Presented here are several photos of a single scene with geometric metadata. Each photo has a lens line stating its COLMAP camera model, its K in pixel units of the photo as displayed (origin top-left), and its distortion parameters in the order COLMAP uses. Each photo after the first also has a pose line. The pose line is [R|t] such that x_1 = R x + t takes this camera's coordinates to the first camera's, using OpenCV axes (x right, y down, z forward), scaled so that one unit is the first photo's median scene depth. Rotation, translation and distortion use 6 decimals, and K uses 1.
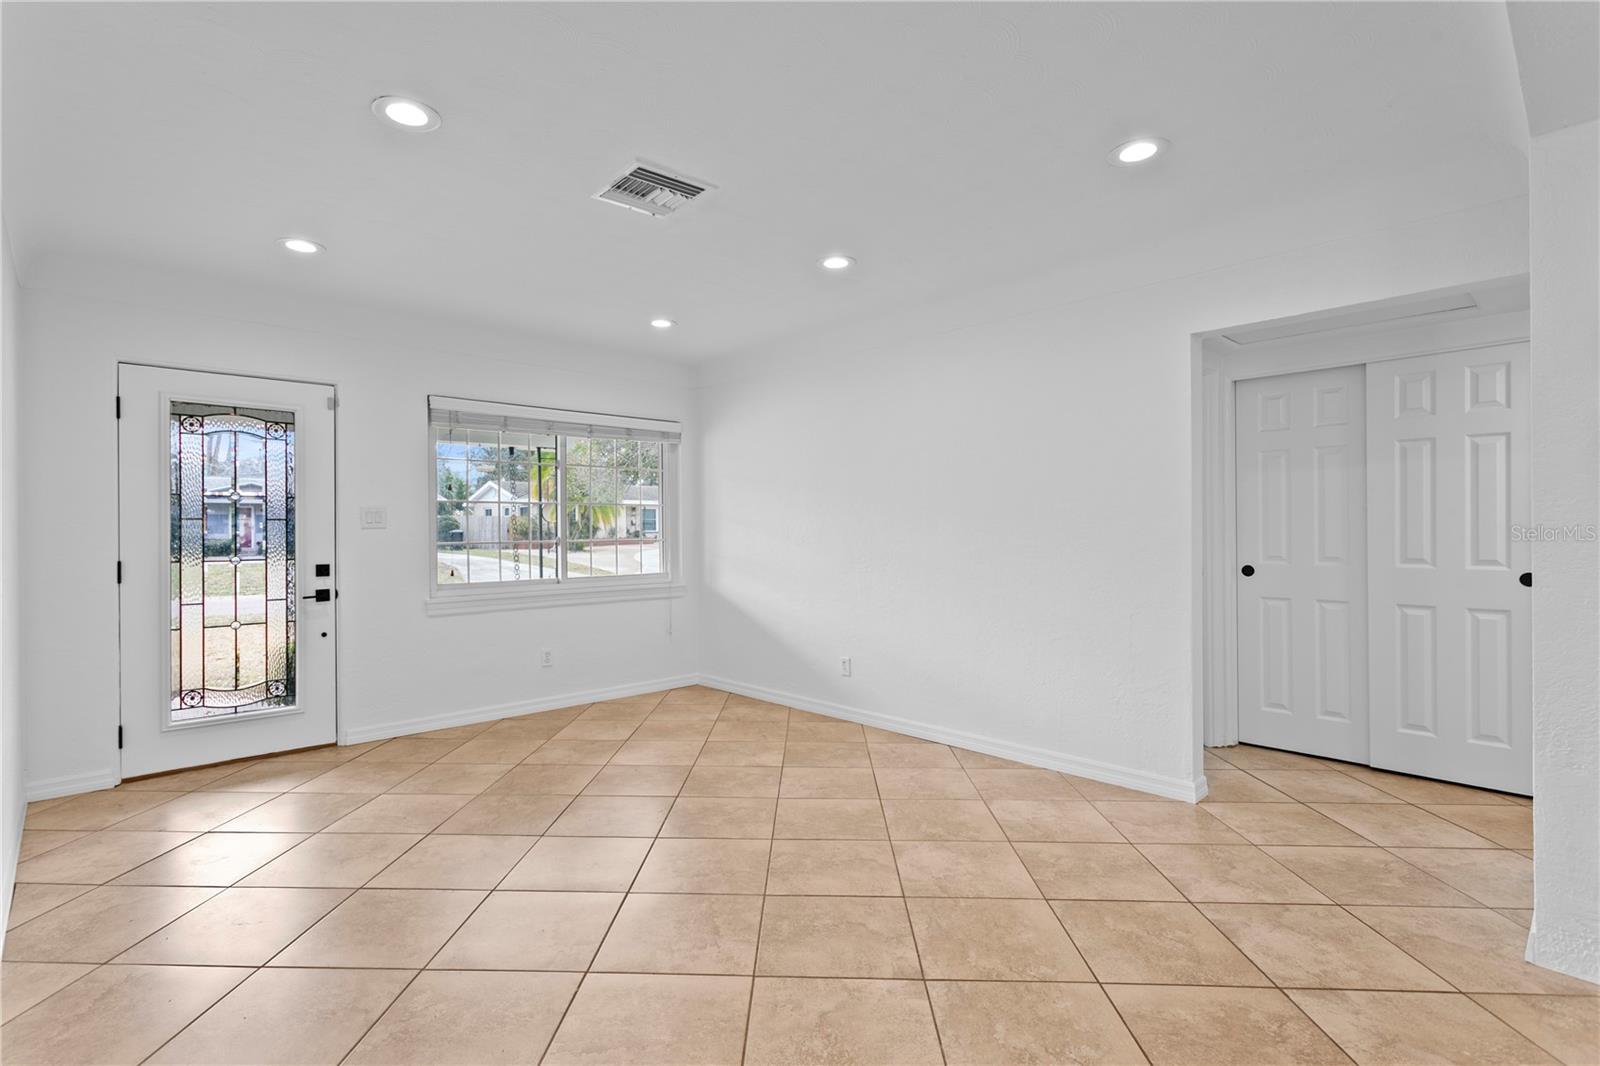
lens RADIAL K [[762.2, 0, 779.4], [0, 762.2, 529.9], [0, 0, 1]] dist [0.000469, 0.004892]
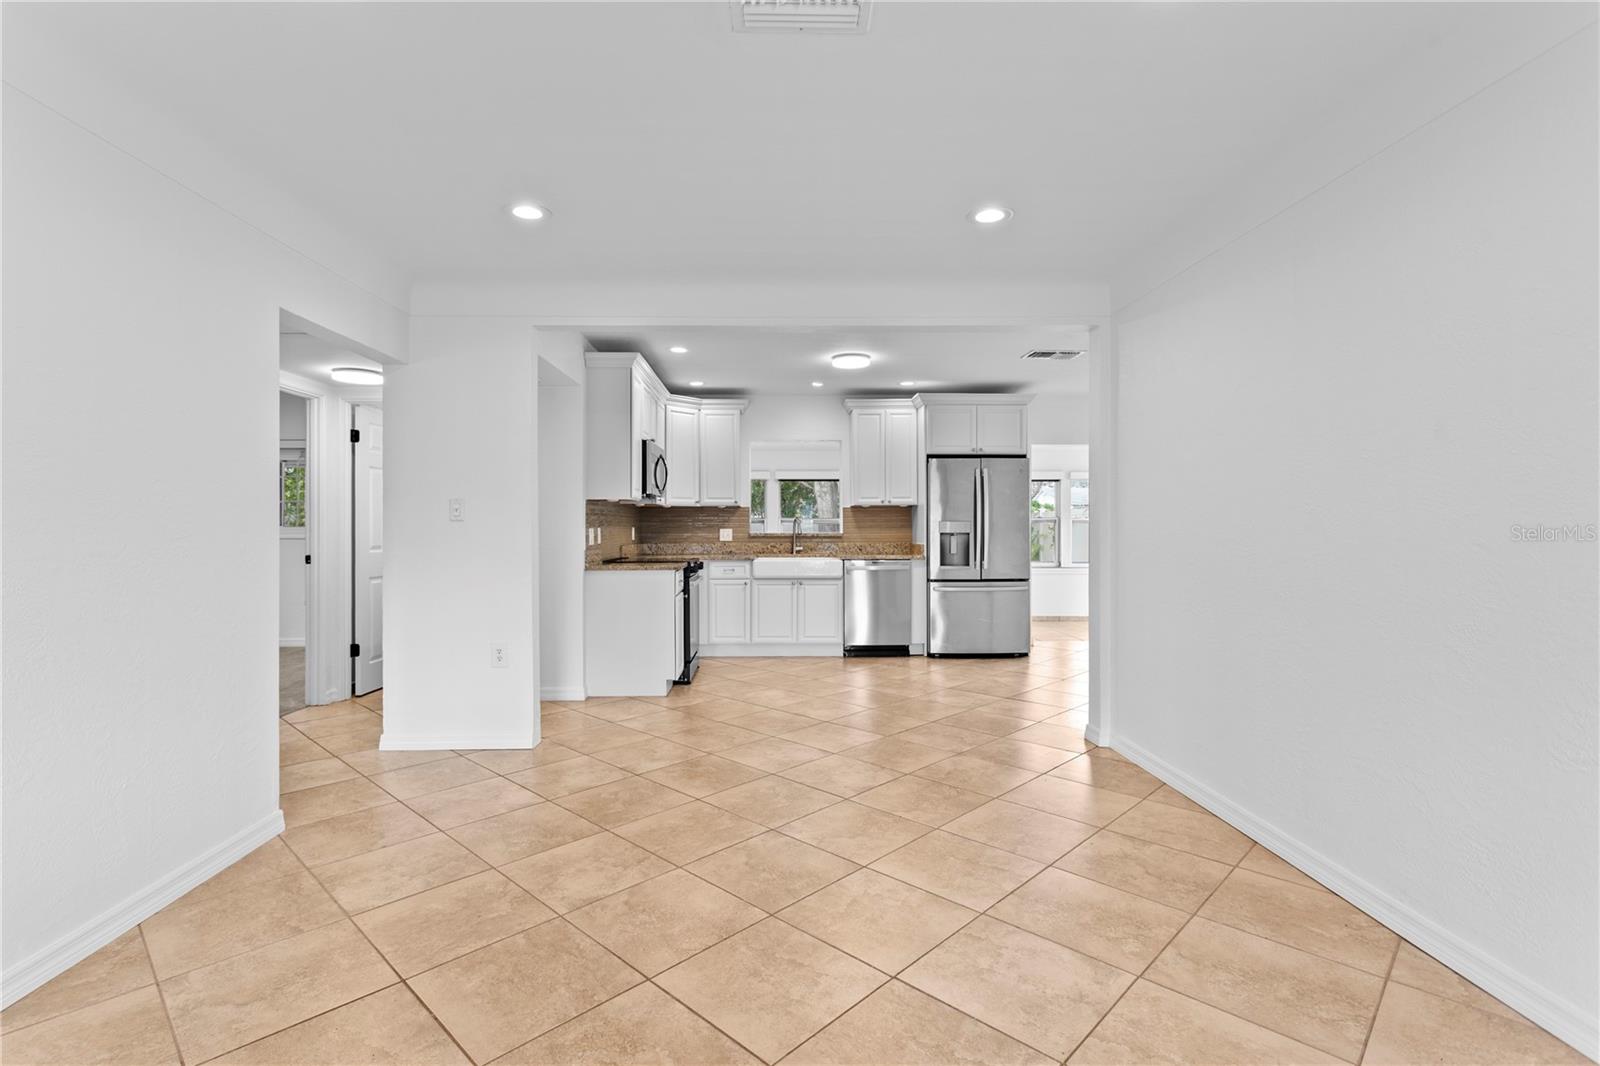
lens RADIAL K [[762.2, 0, 773.4], [0, 762.2, 523.3], [0, 0, 1]] dist [0.000469, 0.004892]
pose [[-0.739011, 0.009451, 0.673627, -0.386803], [0.007774, 0.999955, -0.005501, 0.004520], [-0.673649, 0.001171, -0.739051, 1.001198]]
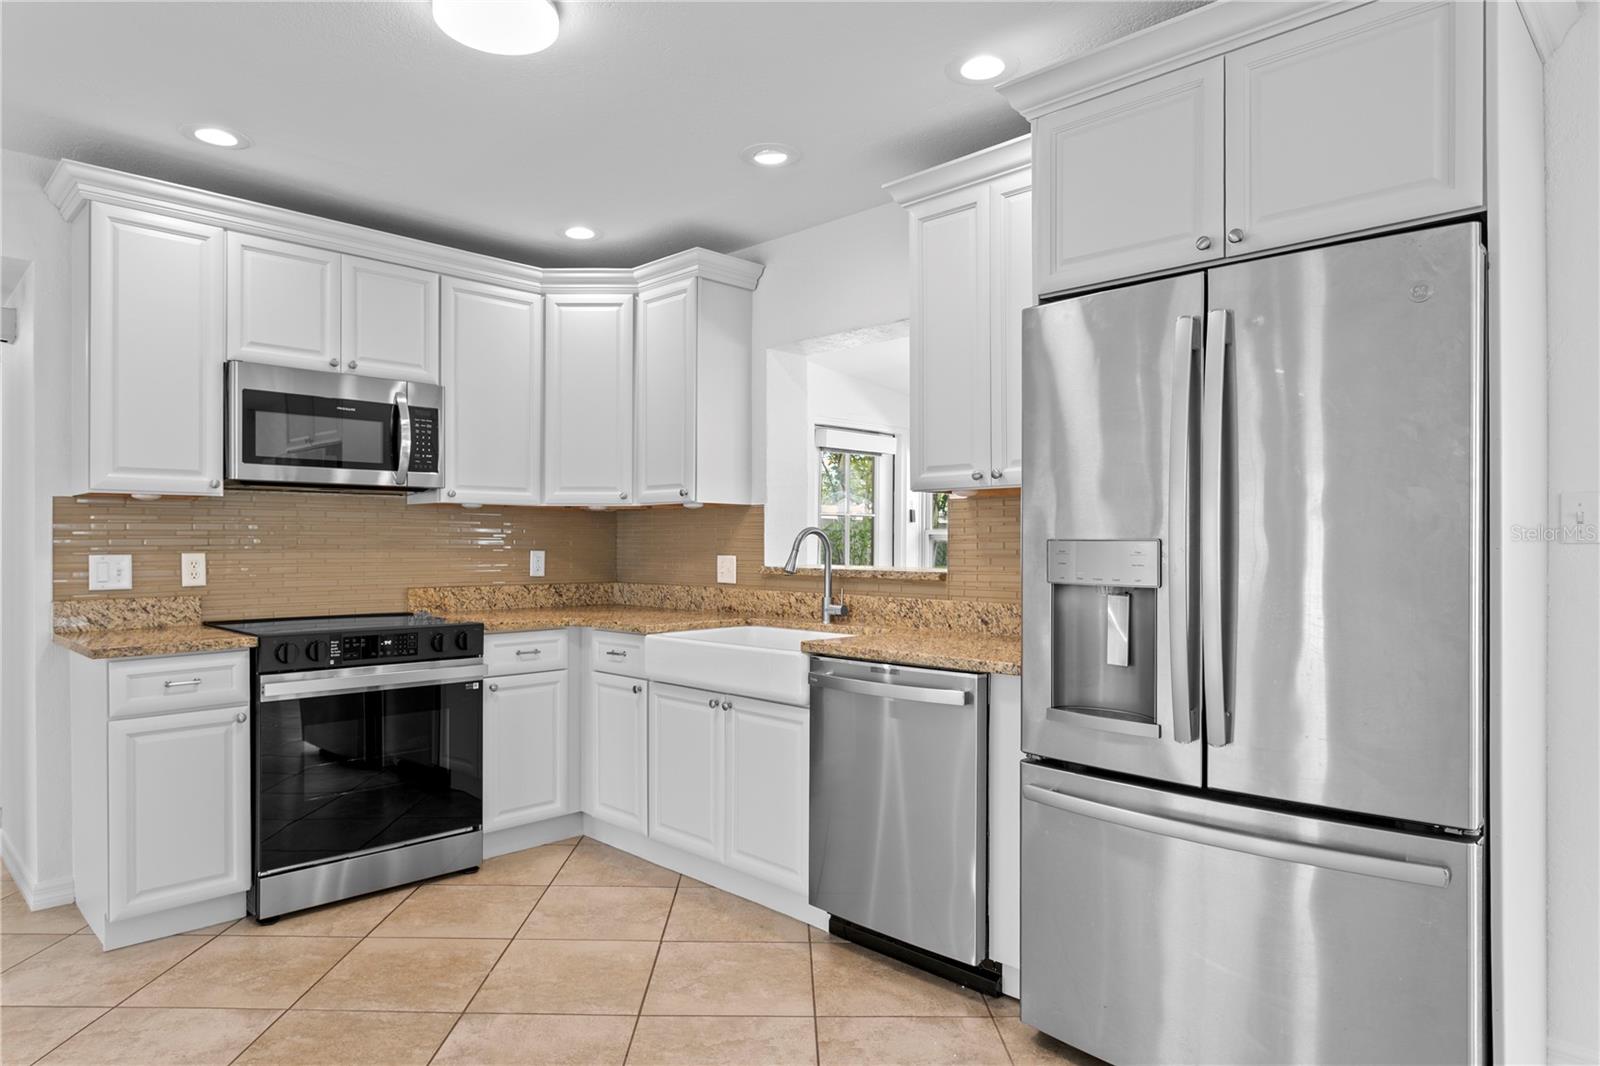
lens RADIAL K [[946.8, 0, 774.6], [0, 946.8, 544.5], [0, 0, 1]] dist [-0.014974, 0.008061]
pose [[-0.037645, 0.002591, 0.999288, -0.086282], [0.001529, 0.999996, -0.002535, -0.002154], [-0.999290, 0.001433, -0.037648, -0.245125]]
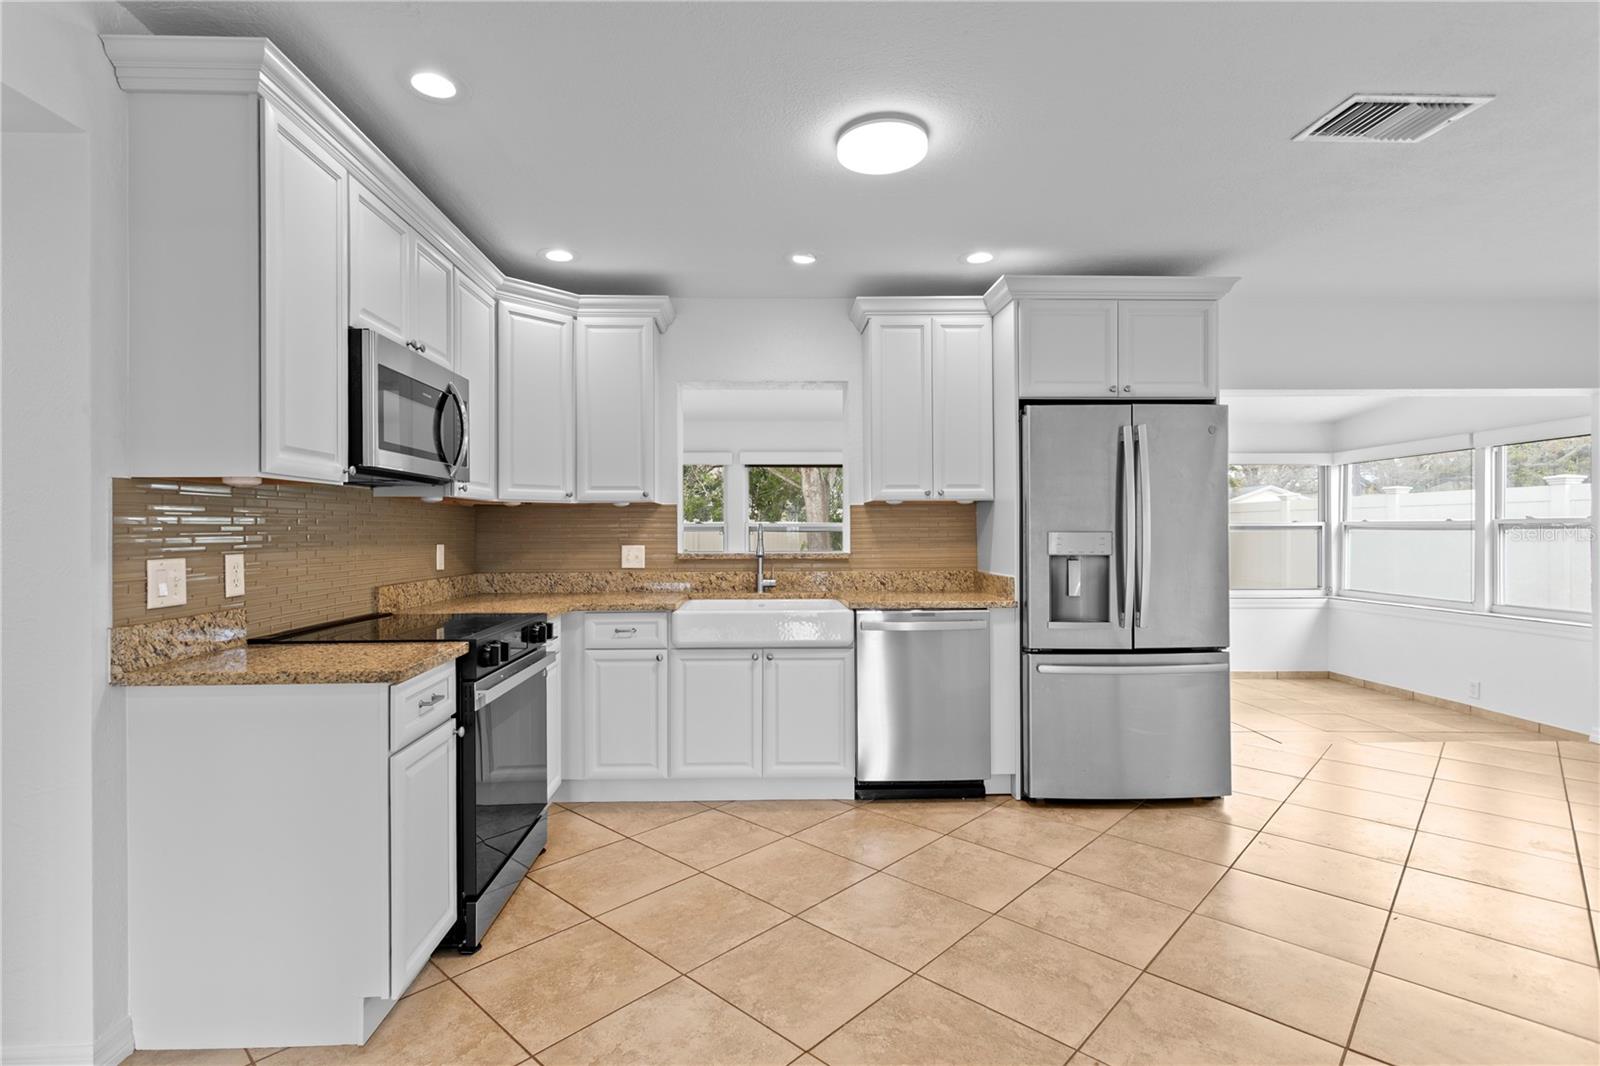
lens RADIAL K [[762.2, 0, 775.2], [0, 762.2, 528.3], [0, 0, 1]] dist [0.000469, 0.004892]
pose [[-0.750281, 0.010047, 0.661043, 0.123436], [0.010088, 0.999942, -0.003748, -0.009546], [-0.661042, 0.003856, -0.750339, 0.365489]]
